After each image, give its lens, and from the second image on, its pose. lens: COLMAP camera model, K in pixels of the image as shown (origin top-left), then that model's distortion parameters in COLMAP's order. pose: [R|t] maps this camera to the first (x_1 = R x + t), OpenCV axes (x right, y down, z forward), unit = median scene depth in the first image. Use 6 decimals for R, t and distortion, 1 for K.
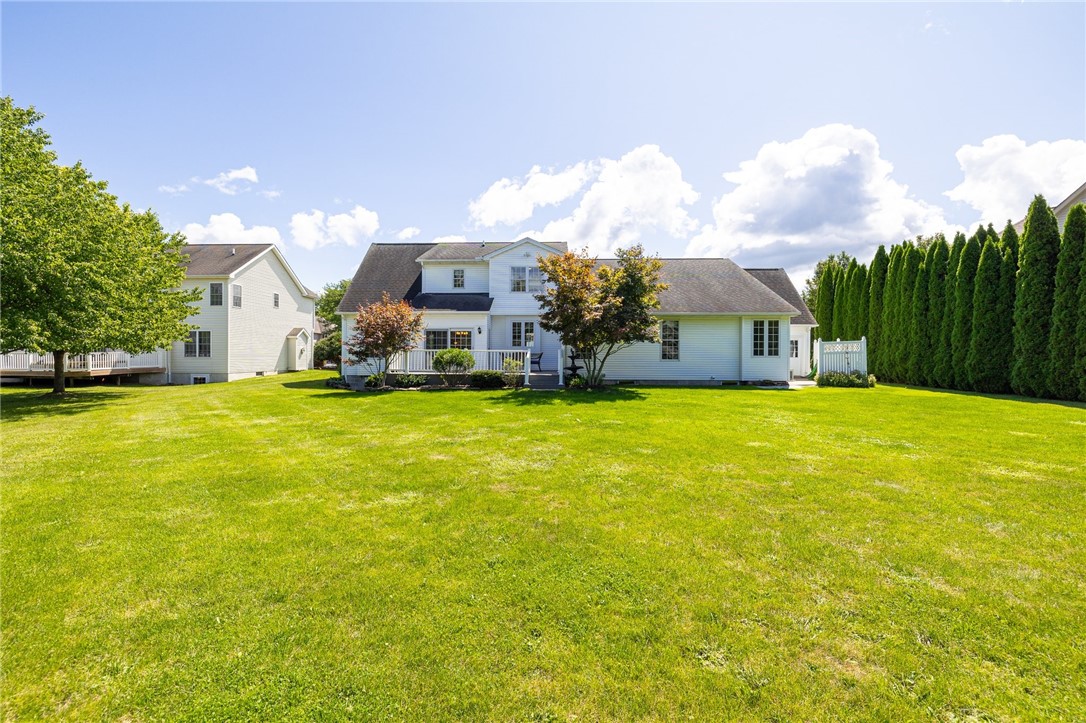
lens RADIAL K [[452.5, 0, 533.1], [0, 452.5, 357.3], [0, 0, 1]] dist [-0.006472, -0.000037]
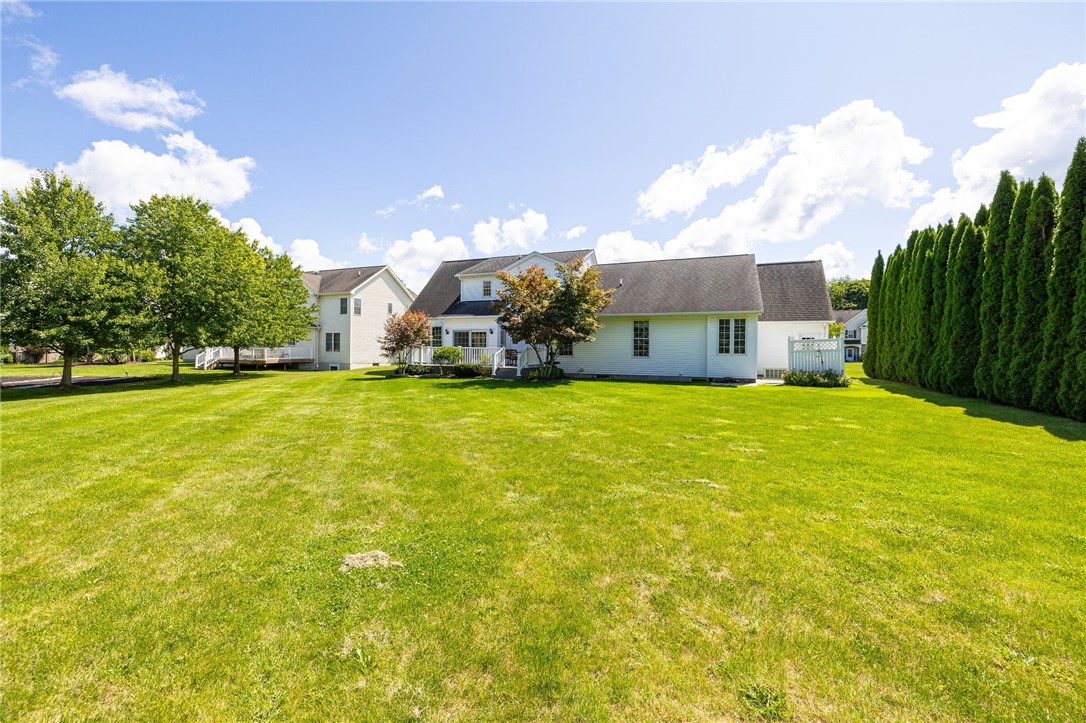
lens RADIAL K [[463.6, 0, 543.0], [0, 463.6, 361.5], [0, 0, 1]] dist [-0.002381, -0.000205]
pose [[0.934270, 0.013504, -0.356309, 0.340835], [-0.007316, 0.999798, 0.018710, -0.001269], [0.356490, -0.014873, 0.934181, -0.093464]]
